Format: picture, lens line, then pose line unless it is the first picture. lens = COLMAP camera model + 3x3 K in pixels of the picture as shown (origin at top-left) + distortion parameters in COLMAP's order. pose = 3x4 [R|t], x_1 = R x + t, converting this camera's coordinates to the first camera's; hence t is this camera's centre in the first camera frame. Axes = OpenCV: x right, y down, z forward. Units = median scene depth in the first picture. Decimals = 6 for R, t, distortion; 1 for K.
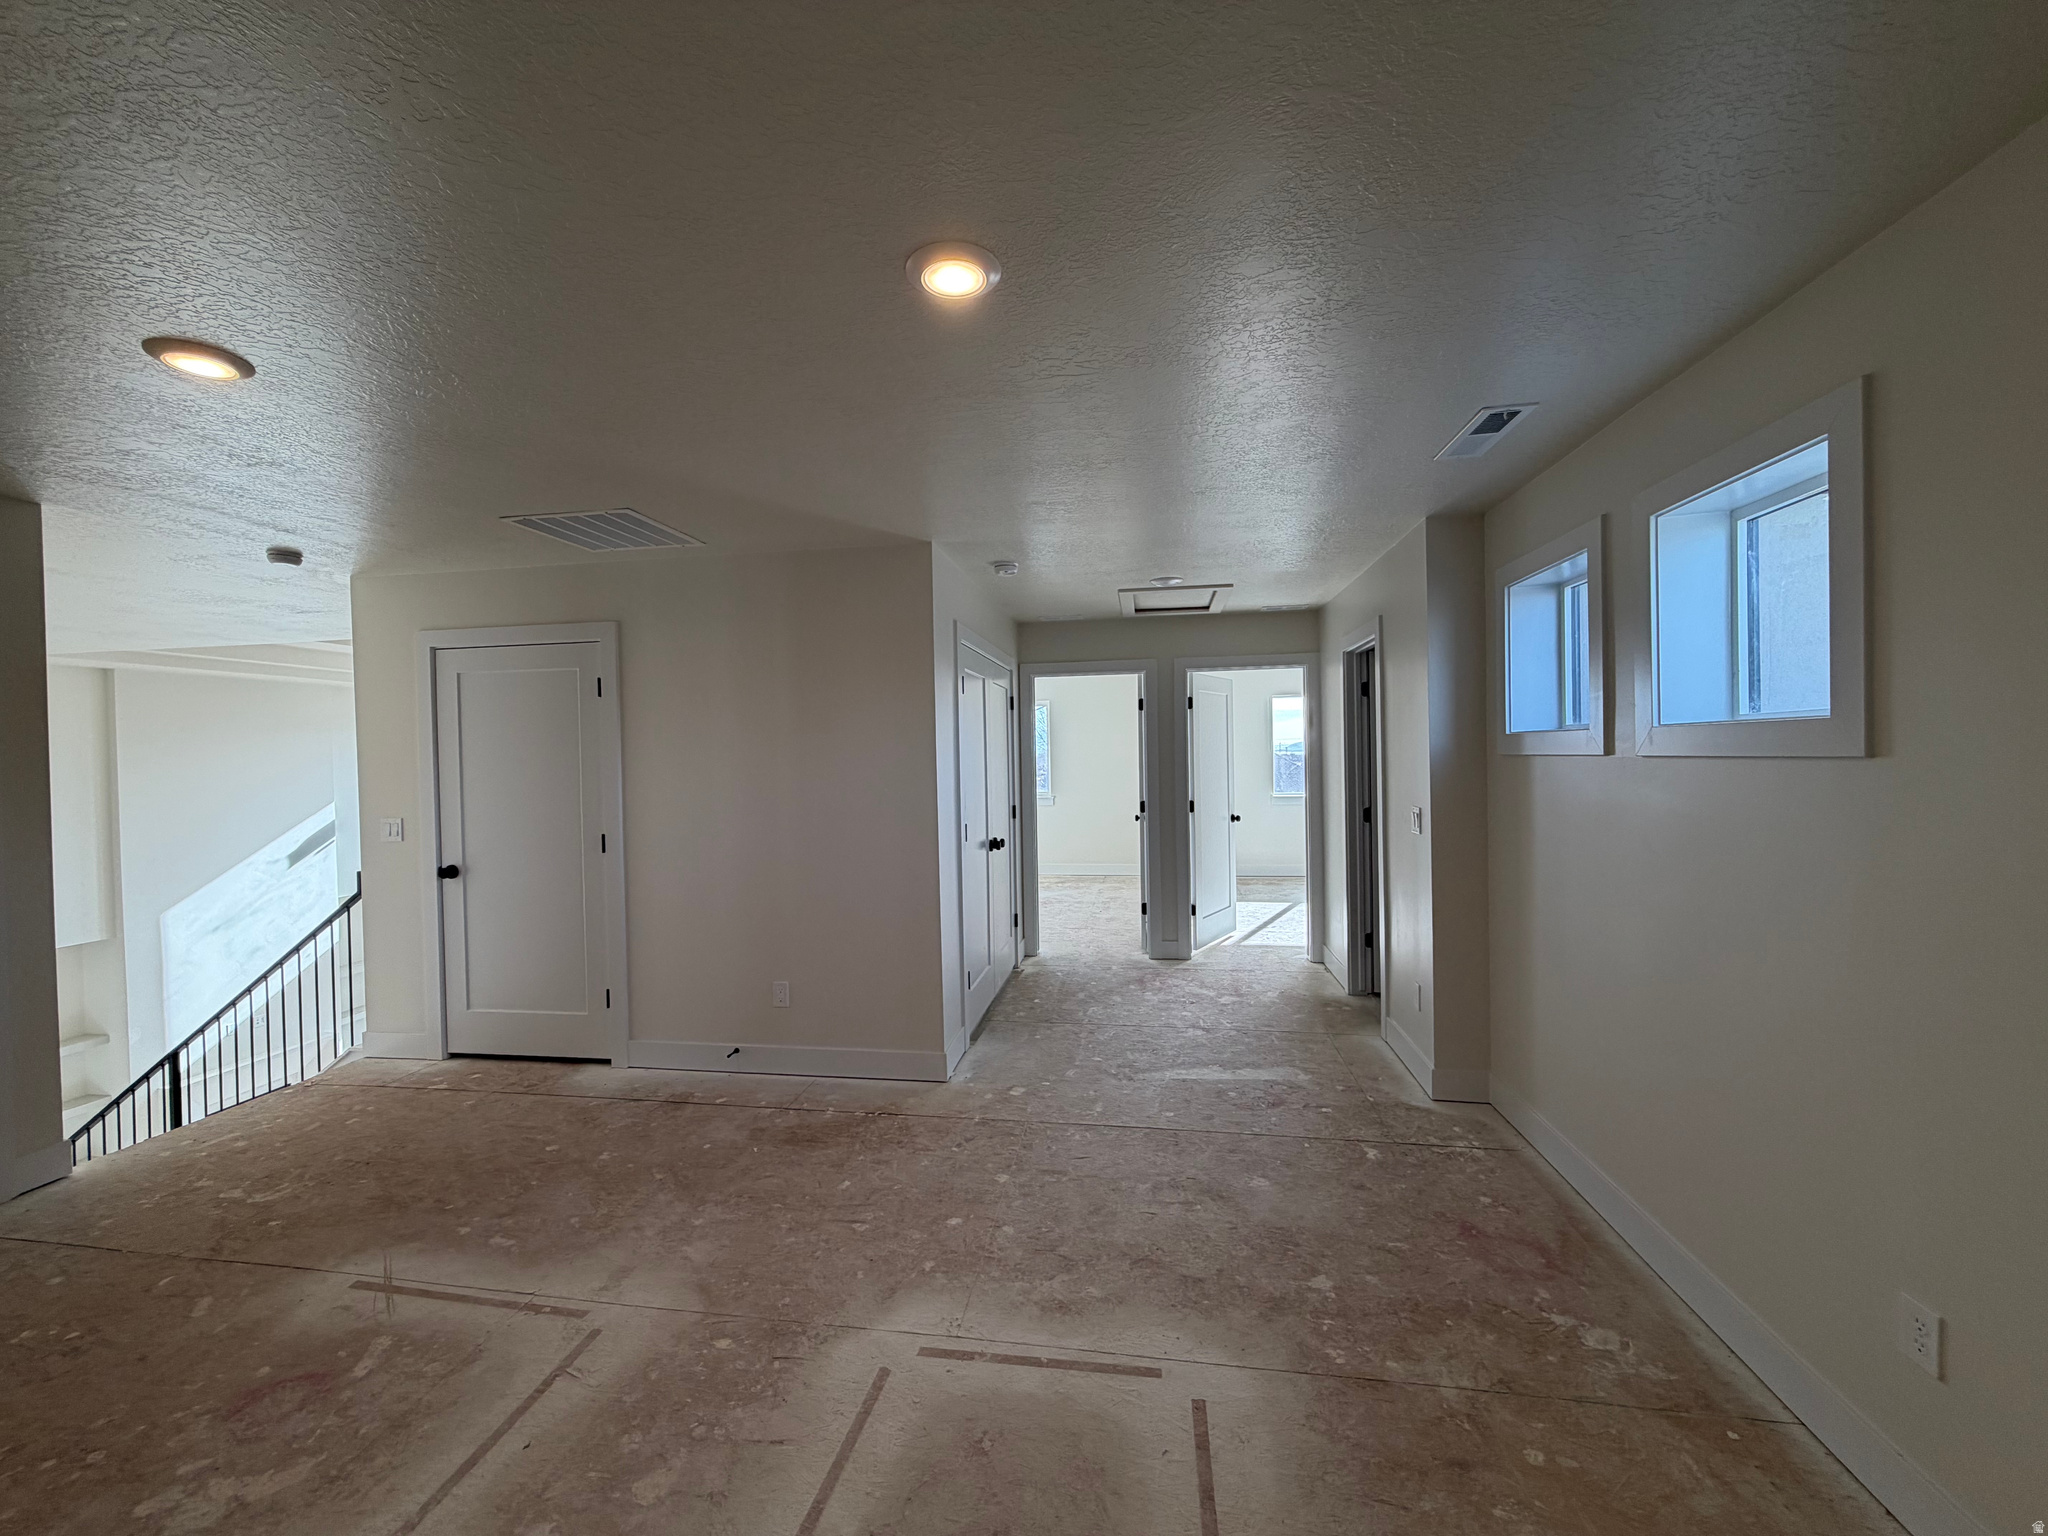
lens RADIAL K [[818.7, 0, 1008.3], [0, 818.7, 758.8], [0, 0, 1]] dist [-0.000613, 0.000637]
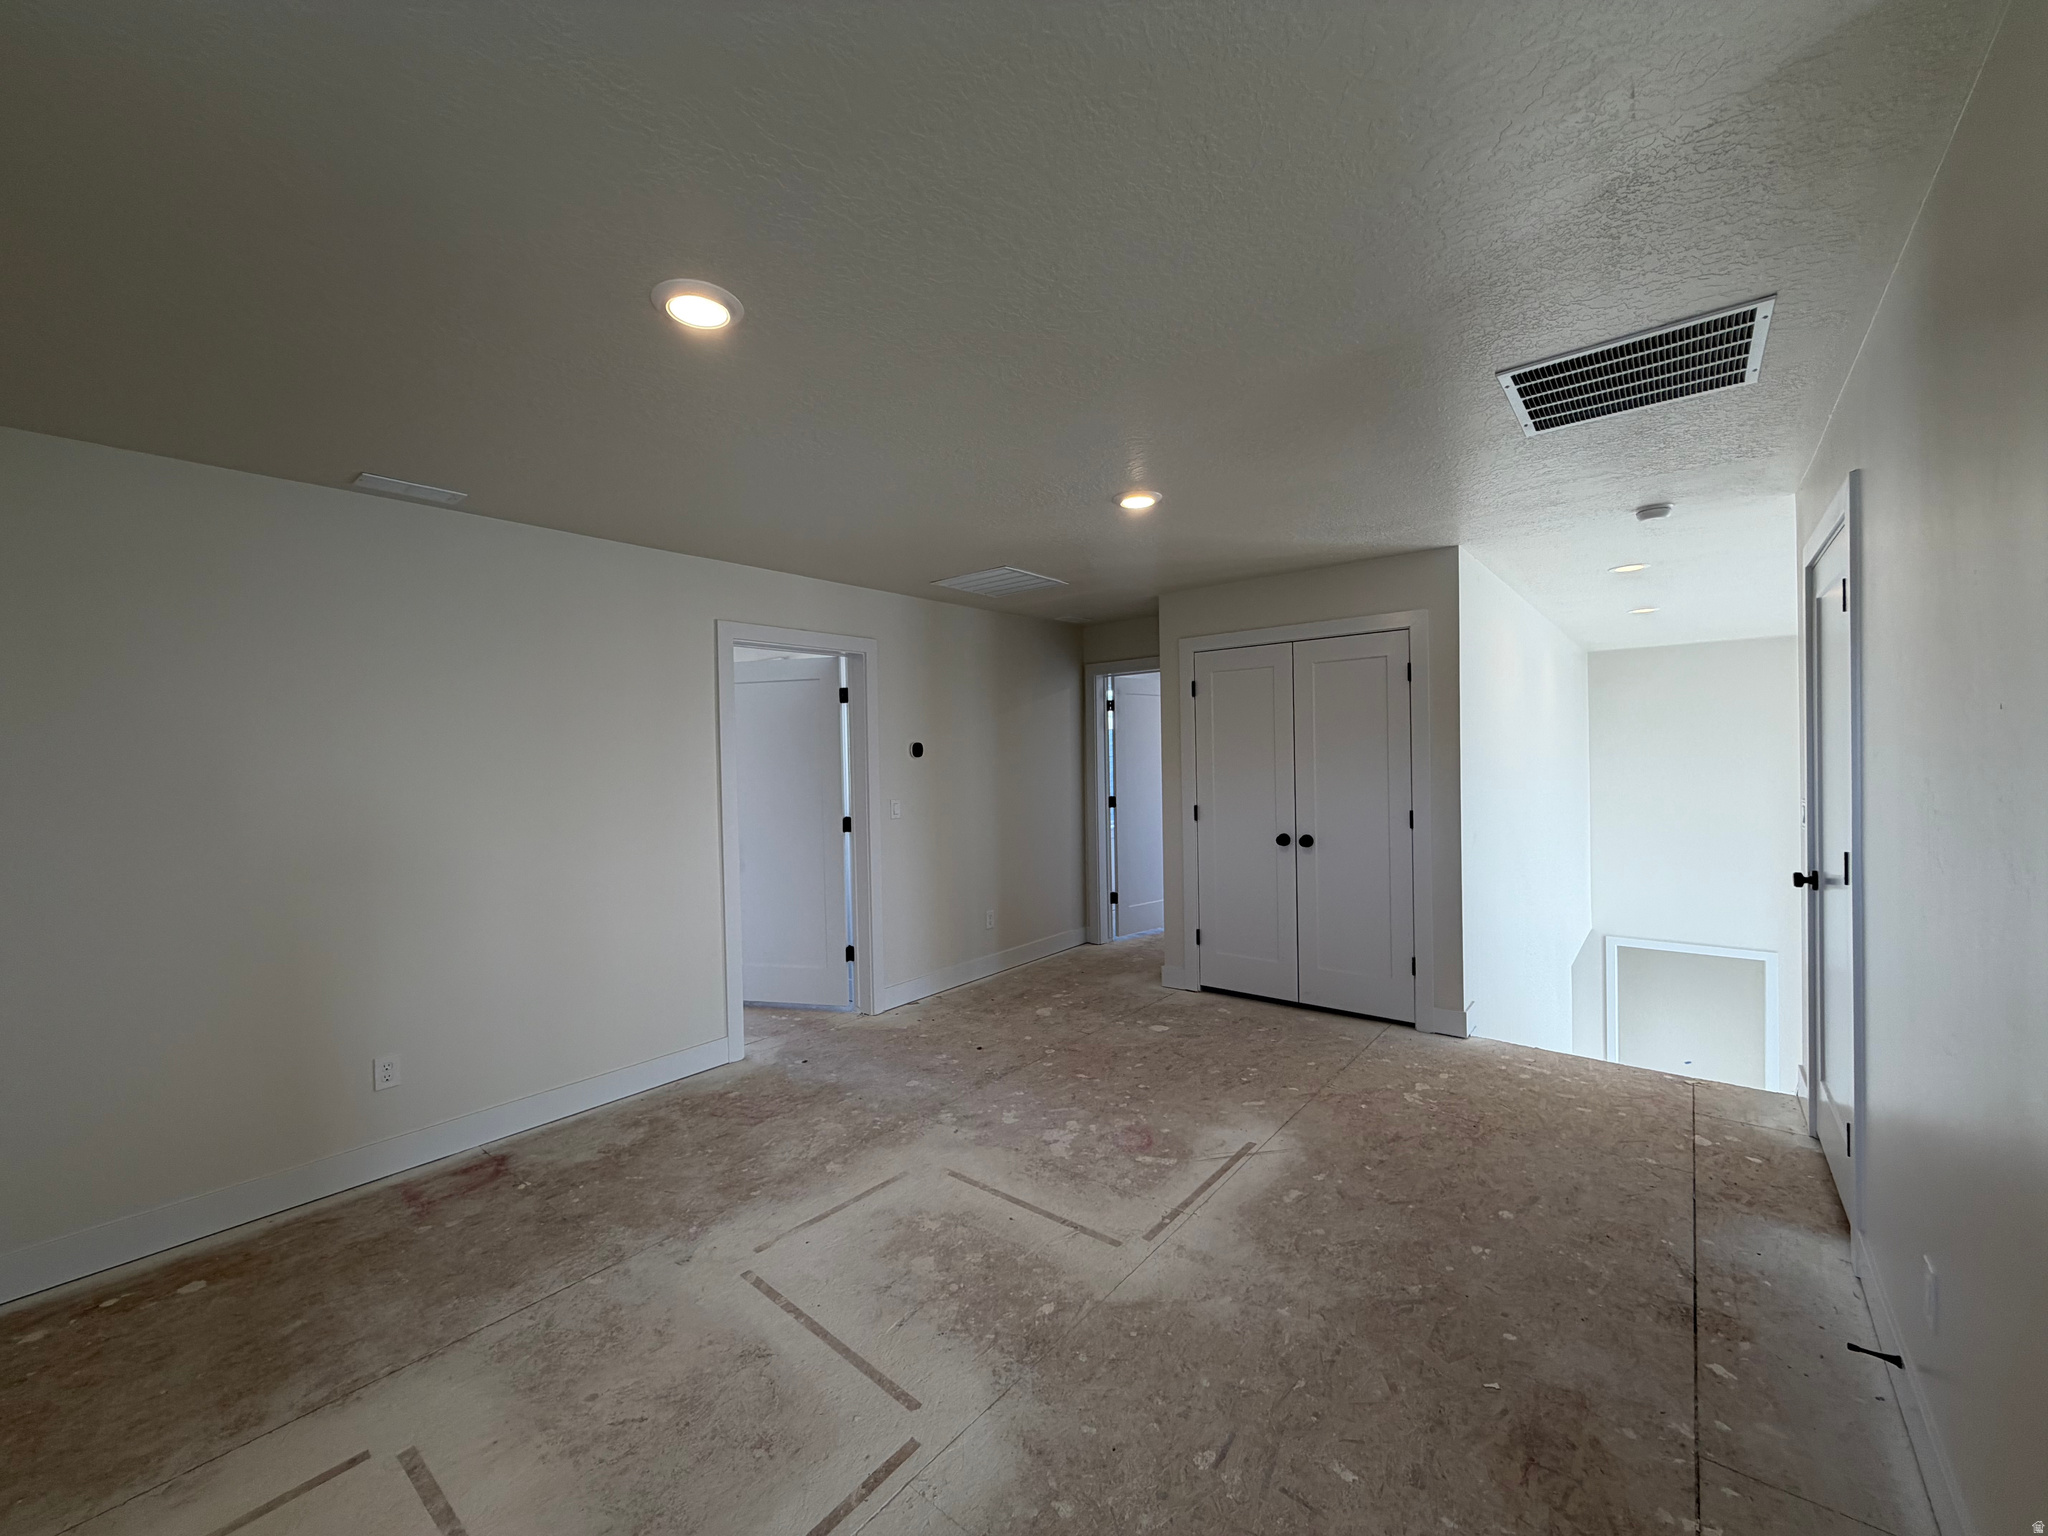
lens RADIAL K [[818.7, 0, 1030.1], [0, 818.7, 771.0], [0, 0, 1]] dist [-0.000613, 0.000637]
pose [[-0.490383, 0.041743, -0.870507, 0.466720], [0.027159, 0.999099, 0.032609, 0.000892], [0.871084, -0.007651, -0.491074, 1.304512]]
